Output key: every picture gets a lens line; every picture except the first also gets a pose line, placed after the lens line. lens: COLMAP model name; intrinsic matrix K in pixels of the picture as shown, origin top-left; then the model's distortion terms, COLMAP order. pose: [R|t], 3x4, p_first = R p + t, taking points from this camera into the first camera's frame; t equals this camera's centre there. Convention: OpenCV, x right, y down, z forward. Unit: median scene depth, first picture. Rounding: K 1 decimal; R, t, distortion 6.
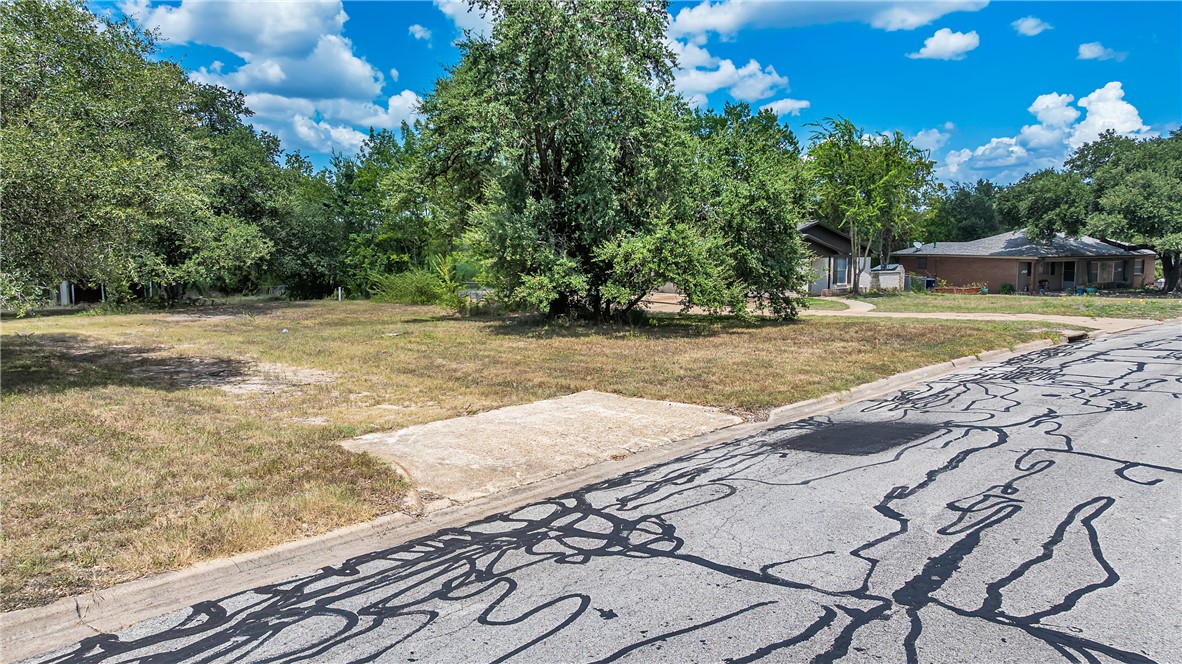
lens RADIAL K [[823.0, 0, 586.0], [0, 823.0, 331.5], [0, 0, 1]] dist [-0.014894, 0.004138]
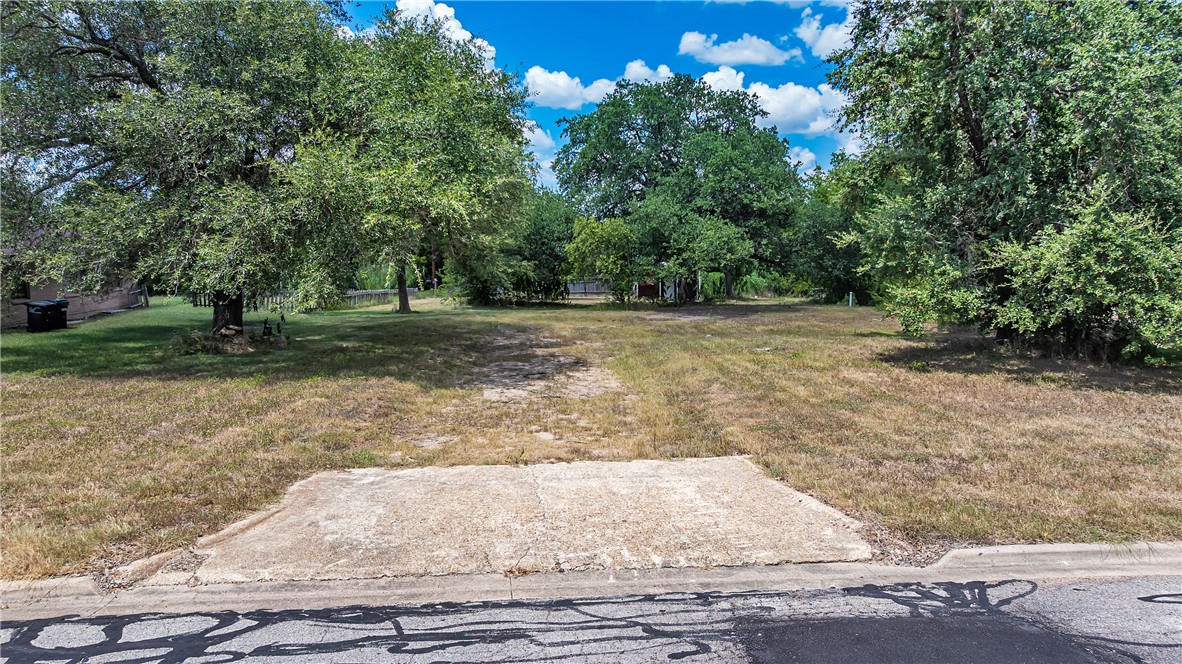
lens RADIAL K [[823.0, 0, 591.5], [0, 823.0, 327.7], [0, 0, 1]] dist [-0.014894, 0.004138]
pose [[0.742575, 0.062821, -0.666810, 0.135065], [-0.066865, 0.997571, 0.019520, -0.015363], [0.666417, 0.030091, 0.744972, 0.145538]]
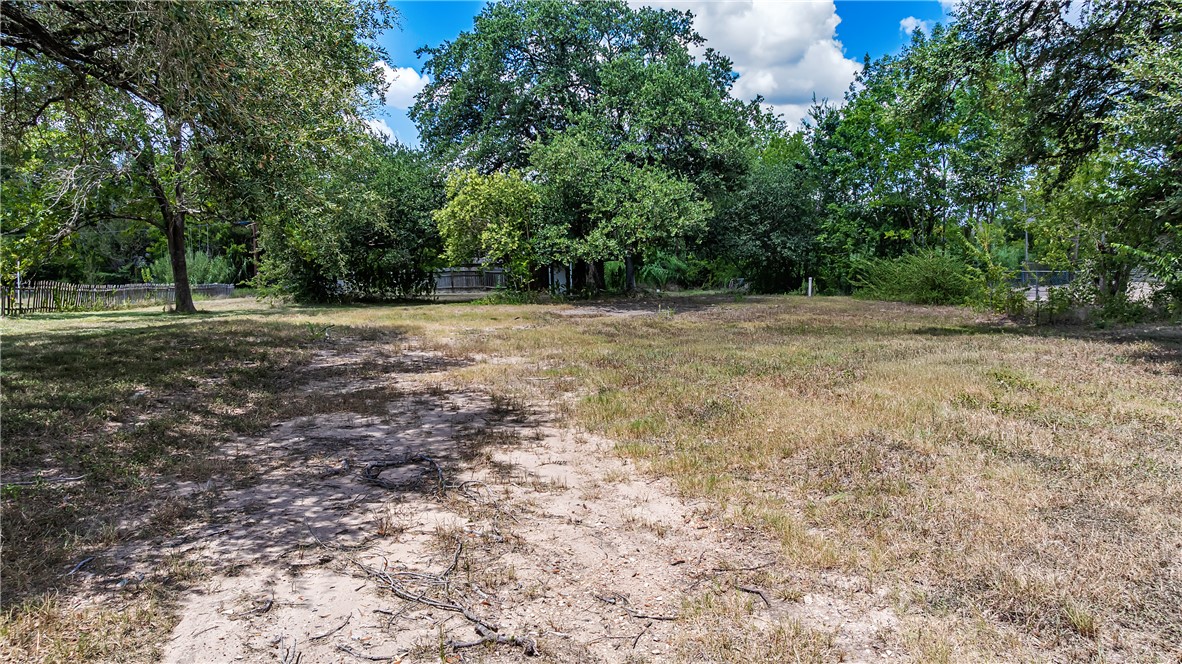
lens RADIAL K [[823.0, 0, 593.0], [0, 823.0, 328.7], [0, 0, 1]] dist [-0.014894, 0.004138]
pose [[0.847799, 0.045128, -0.528393, -0.101217], [-0.048251, 0.998804, 0.007885, -0.006940], [0.528117, 0.018811, 0.848963, 0.373604]]
